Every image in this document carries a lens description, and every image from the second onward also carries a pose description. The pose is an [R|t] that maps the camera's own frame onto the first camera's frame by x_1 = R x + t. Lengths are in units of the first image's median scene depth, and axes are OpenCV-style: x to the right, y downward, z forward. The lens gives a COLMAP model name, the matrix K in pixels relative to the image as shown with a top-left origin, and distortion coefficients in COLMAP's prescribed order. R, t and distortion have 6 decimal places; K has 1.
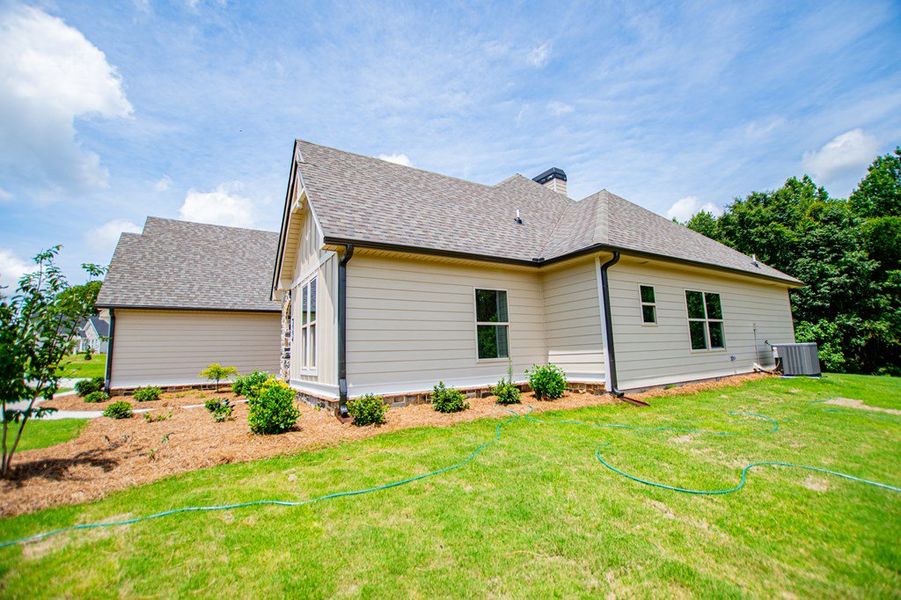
lens RADIAL K [[396.5, 0, 462.2], [0, 396.5, 297.1], [0, 0, 1]] dist [-0.026342, 0.000319]
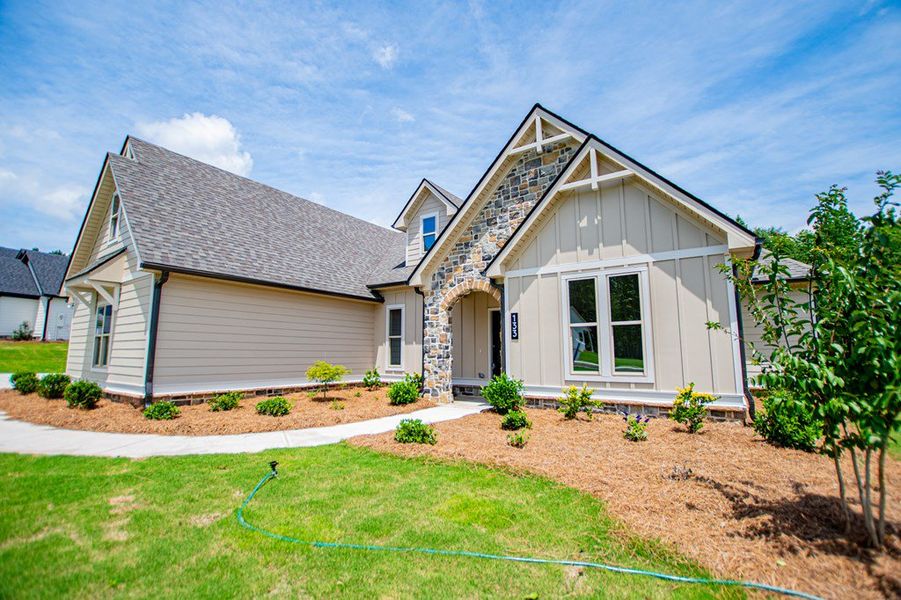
lens RADIAL K [[401.0, 0, 458.6], [0, 401.0, 301.1], [0, 0, 1]] dist [-0.025231, 0.000097]
pose [[0.916409, 0.088535, 0.390328, -0.788697], [-0.093337, 0.995612, -0.006690, 0.037329], [-0.389207, -0.030301, 0.920652, 0.231009]]
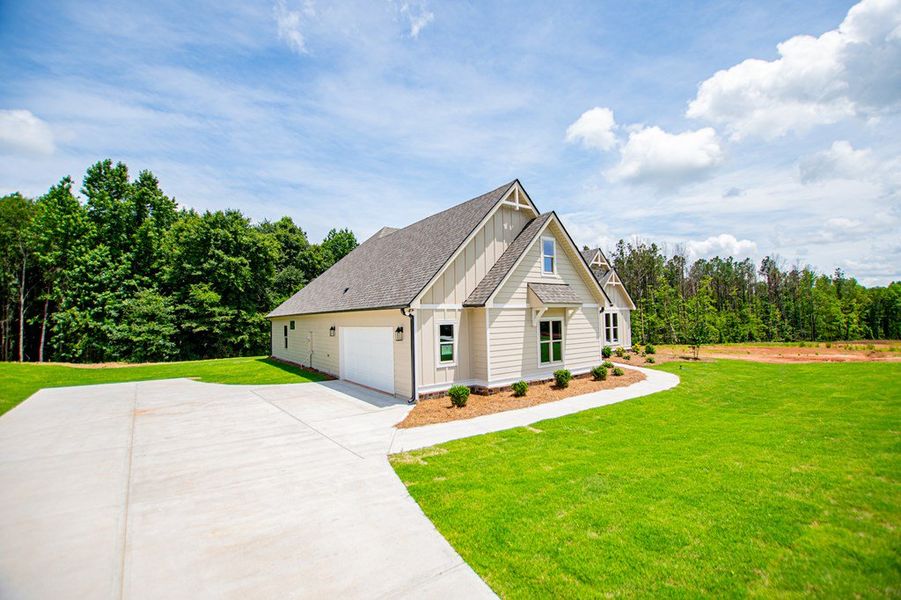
lens RADIAL K [[407.8, 0, 467.6], [0, 407.8, 299.9], [0, 0, 1]] dist [-0.019400, 0.000274]
pose [[-0.068750, 0.086737, 0.993856, -2.473906], [-0.121690, 0.988045, -0.094648, 0.205120], [-0.990184, -0.127450, -0.057373, 1.699996]]
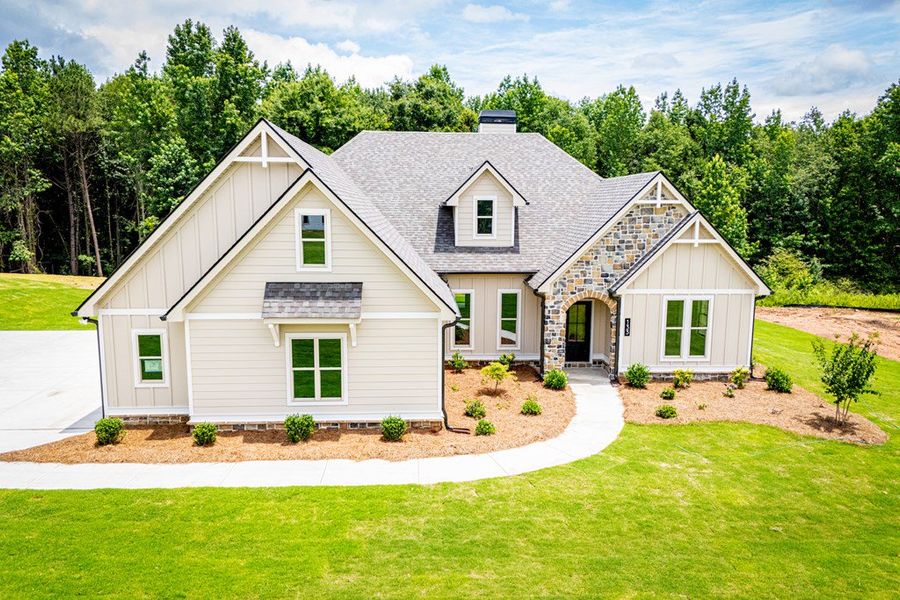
lens RADIAL K [[670.2, 0, 452.4], [0, 670.2, 309.2], [0, 0, 1]] dist [0.089524, -0.000466]
pose [[0.490236, -0.091759, 0.866746, -2.273515], [-0.157454, 0.968758, 0.191616, -0.266751], [-0.857250, -0.230410, 0.460472, 0.455106]]
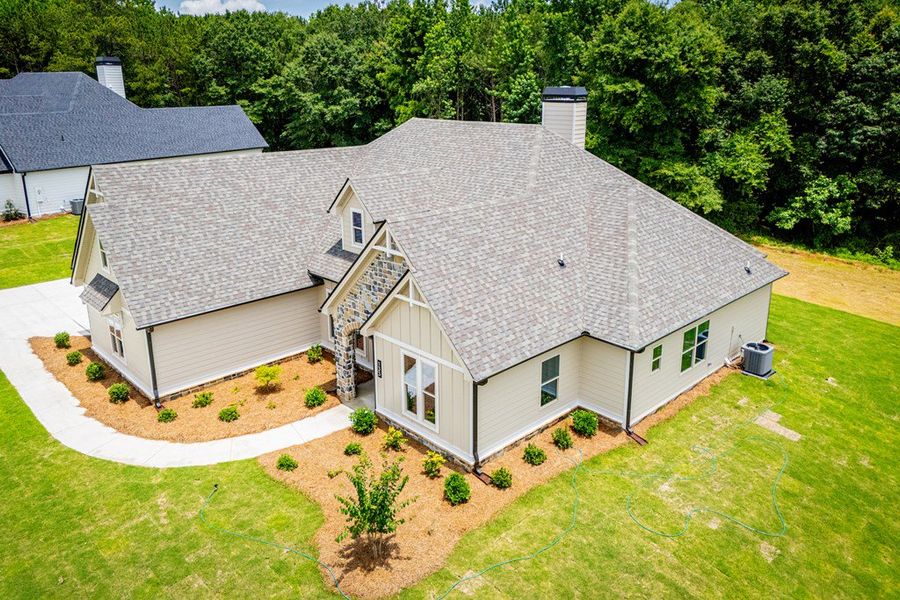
lens RADIAL K [[673.9, 0, 453.3], [0, 673.9, 249.7], [0, 0, 1]] dist [0.040474, -0.009302]
pose [[0.980137, -0.016405, 0.197642, -0.547176], [-0.061510, 0.922283, 0.381589, -0.951307], [-0.188542, -0.386167, 0.902955, -0.686030]]
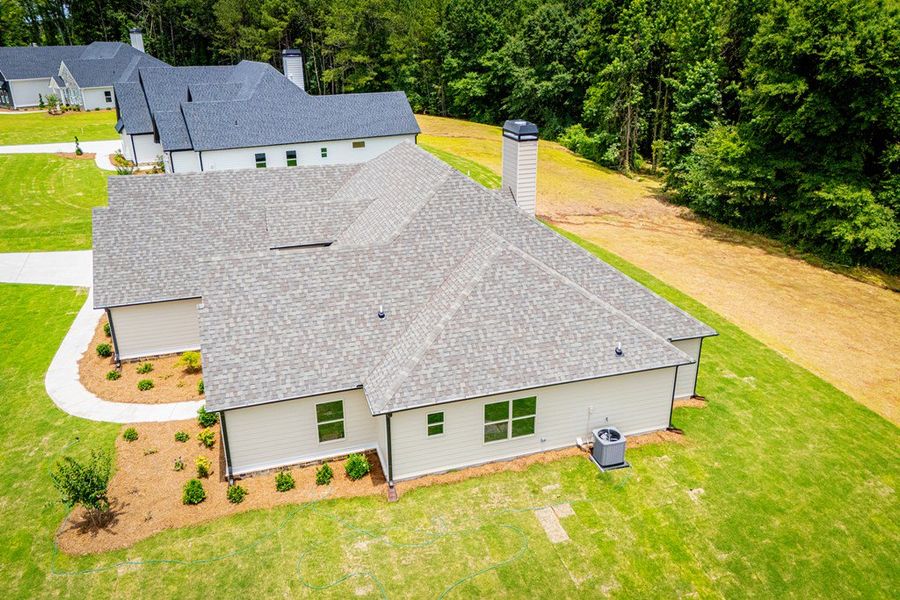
lens RADIAL K [[678.7, 0, 457.8], [0, 678.7, 283.3], [0, 0, 1]] dist [0.036520, -0.010141]
pose [[0.961606, 0.122673, -0.245488, 0.863059], [0.016047, 0.867866, 0.496538, -1.292521], [0.273963, -0.481414, 0.832577, -0.603124]]
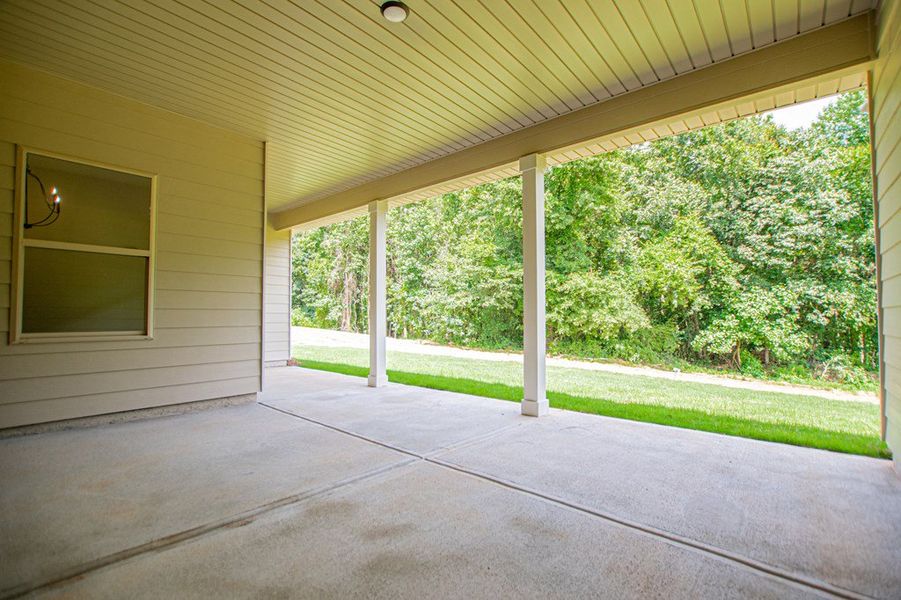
lens RADIAL K [[396.7, 0, 450.5], [0, 396.7, 300.0], [0, 0, 1]] dist [-0.045613, -0.000051]
pose [[0.959914, 0.048093, 0.276137, 0.553244], [-0.077864, 0.992148, 0.097879, 0.197622], [-0.269262, -0.115457, 0.956121, 1.572251]]
